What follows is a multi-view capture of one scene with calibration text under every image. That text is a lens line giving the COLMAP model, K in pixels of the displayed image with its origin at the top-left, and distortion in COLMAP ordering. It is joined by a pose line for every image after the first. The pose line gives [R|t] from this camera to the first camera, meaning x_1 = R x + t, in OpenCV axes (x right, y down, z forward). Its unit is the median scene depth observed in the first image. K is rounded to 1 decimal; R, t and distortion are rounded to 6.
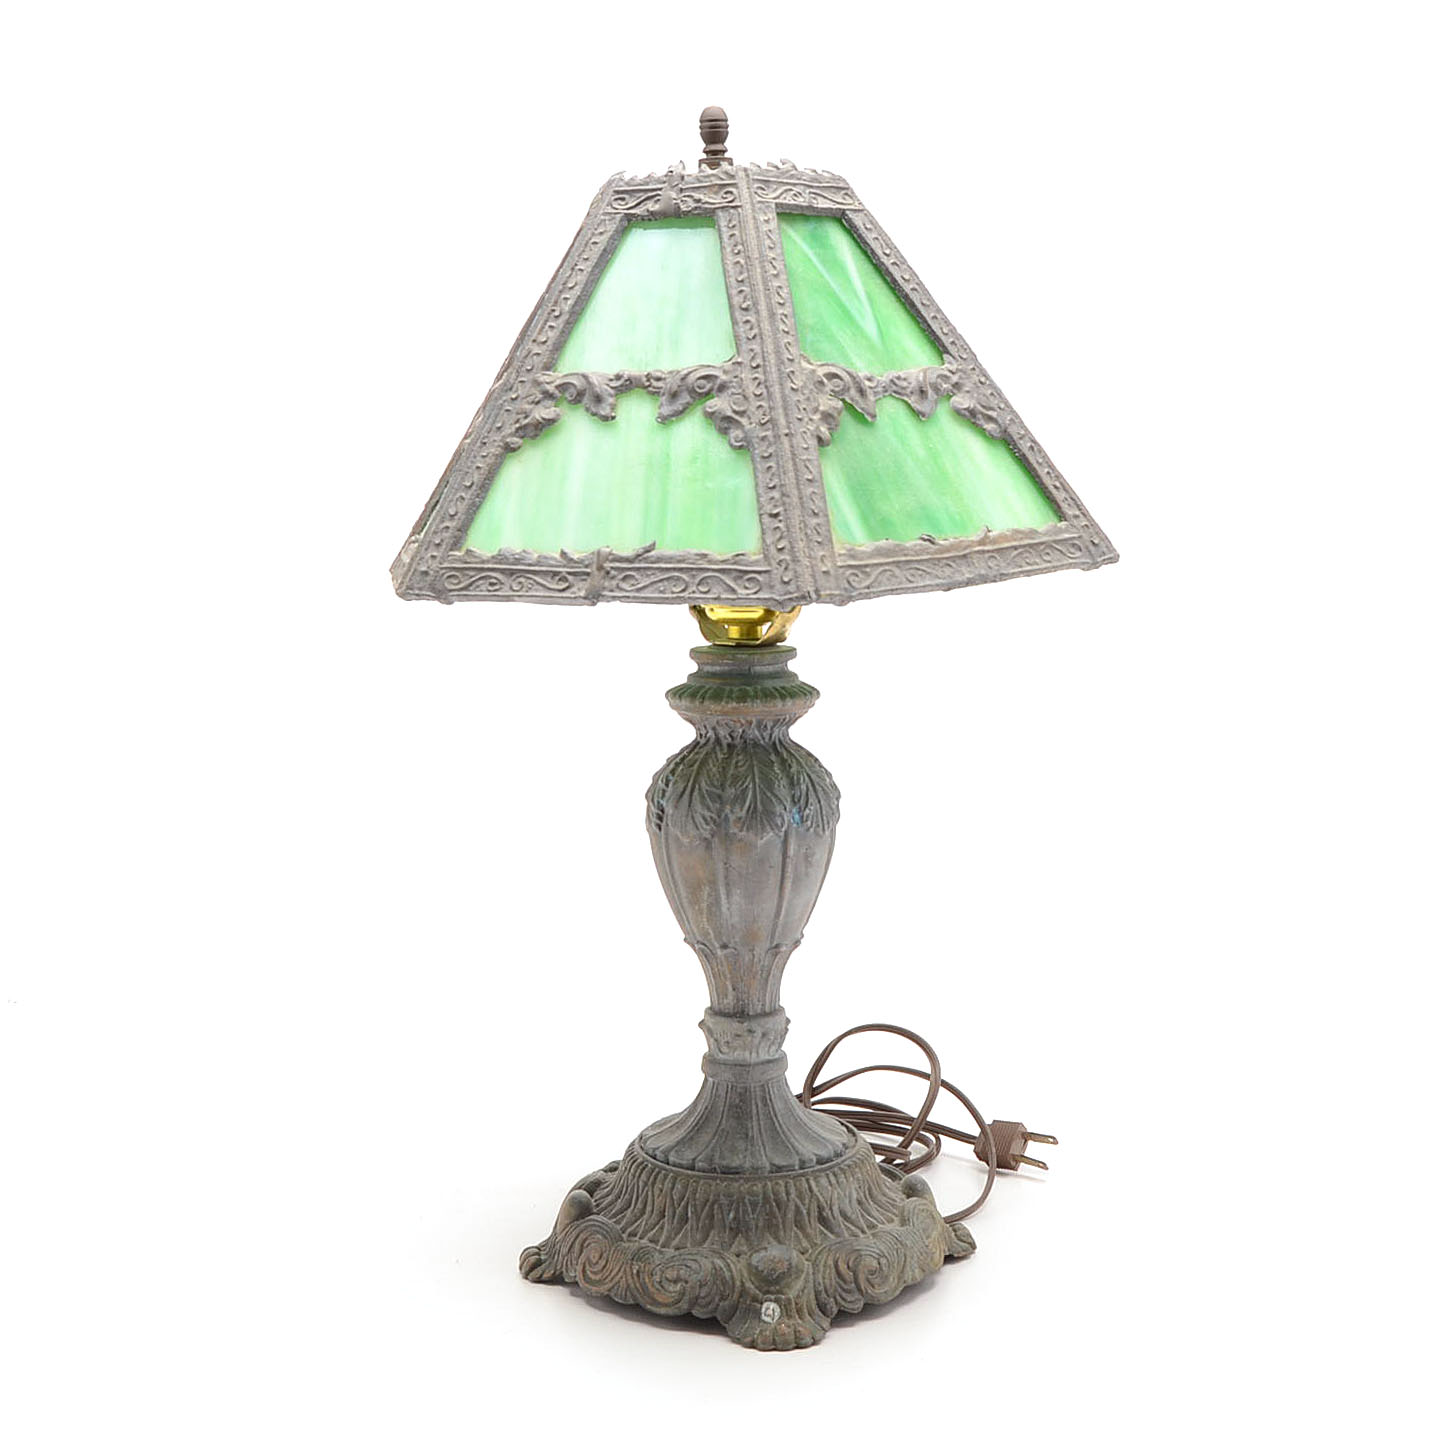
lens RADIAL K [[2734.4, 0, 763.8], [0, 2734.4, 717.6], [0, 0, 1]] dist [-0.071663, -0.056781]
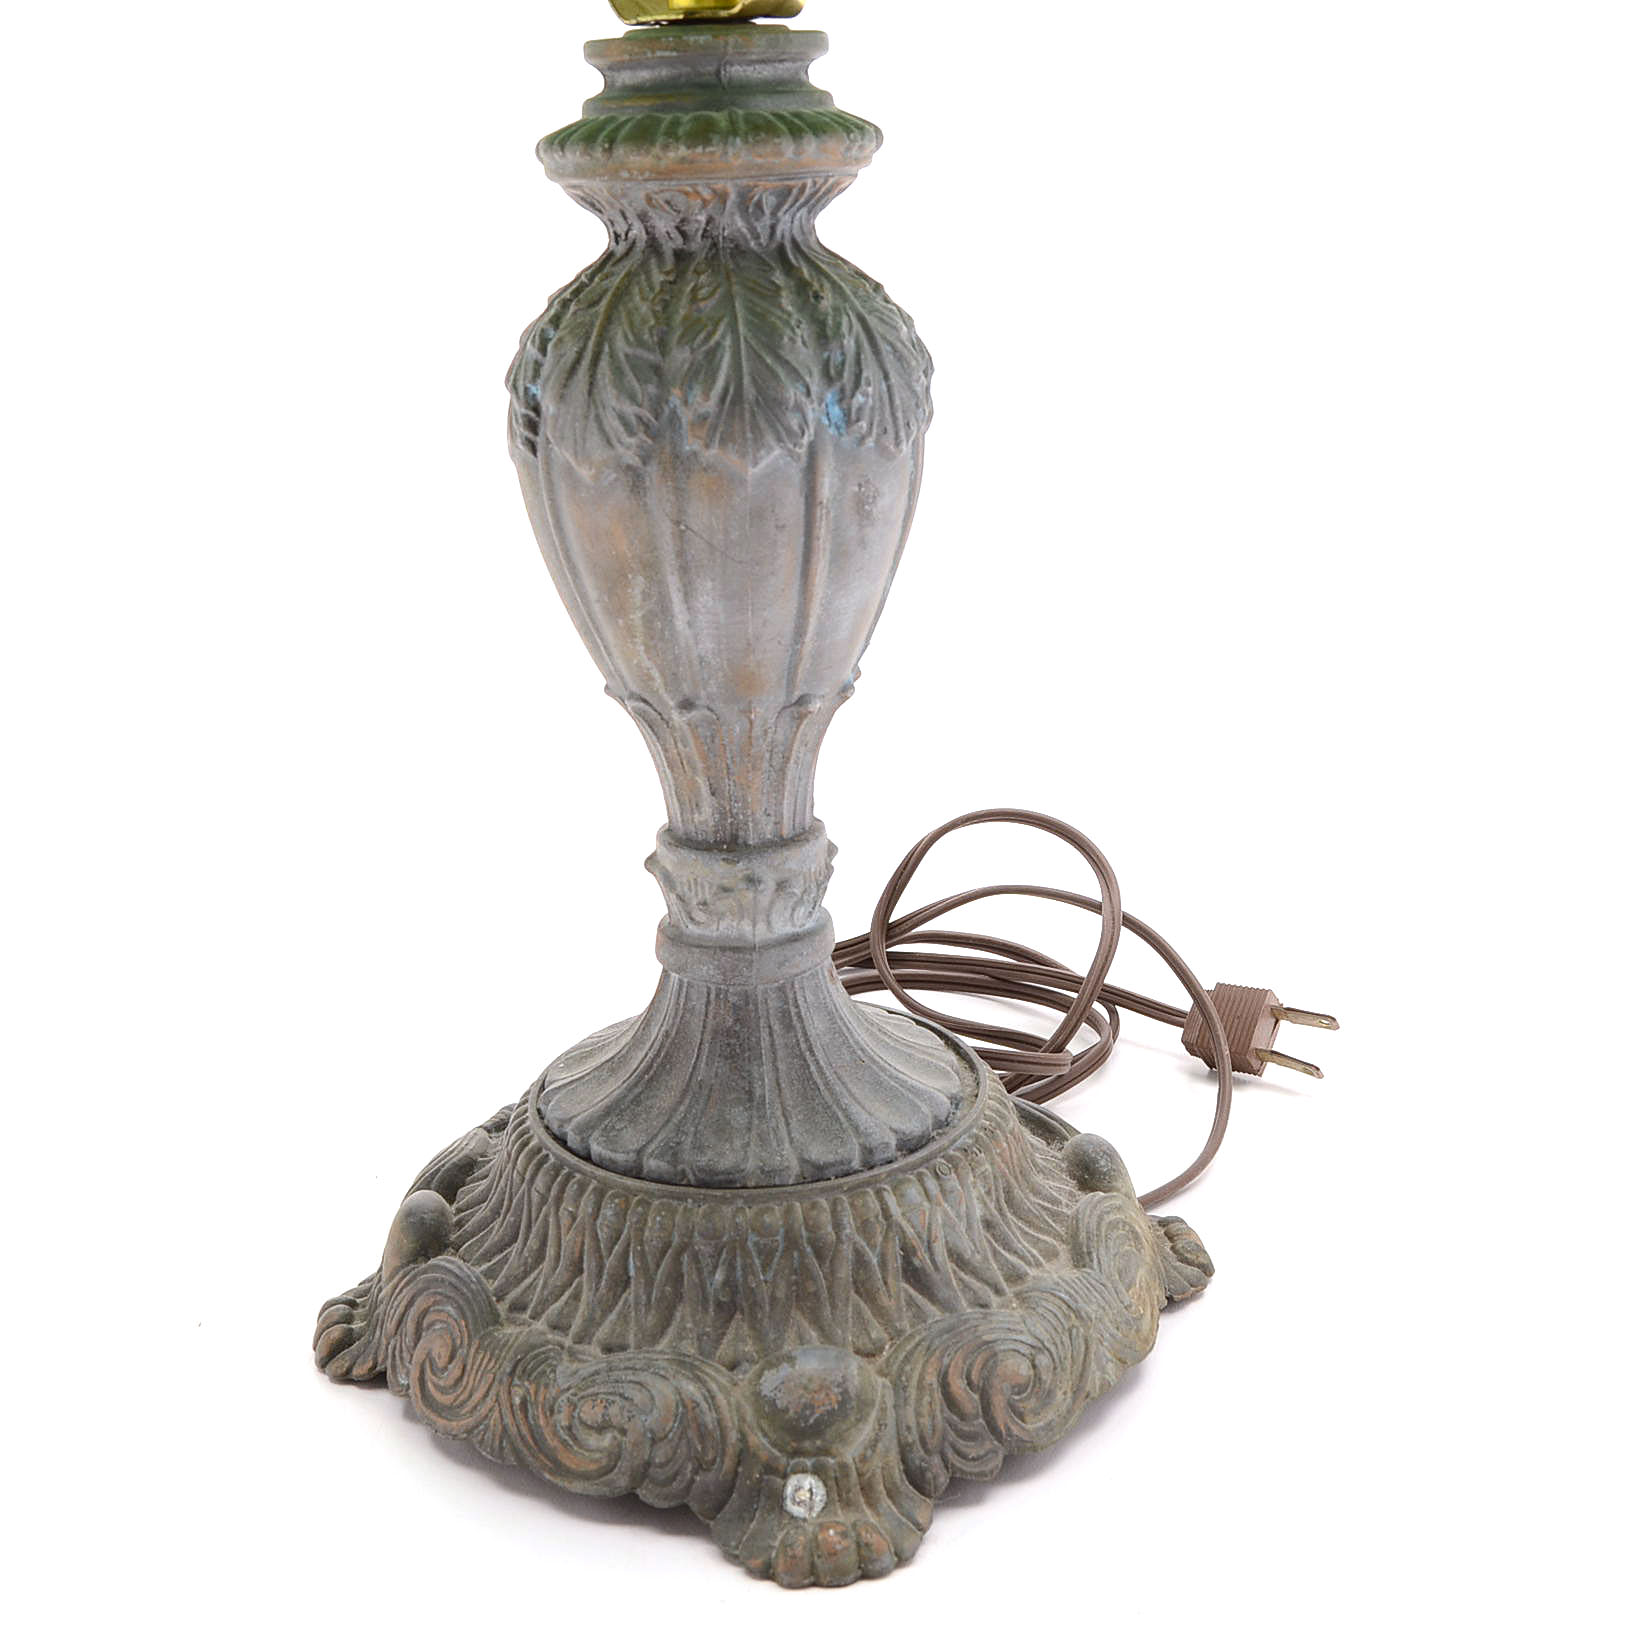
lens RADIAL K [[2364.6, 0, 816.0], [0, 2364.6, 816.0], [0, 0, 1]] dist [-0.140249, 0.014463]
pose [[0.999575, -0.024667, -0.015555, 0.013378], [0.026956, 0.985051, 0.170143, 0.036406], [0.011125, -0.170490, 0.985297, 0.626350]]
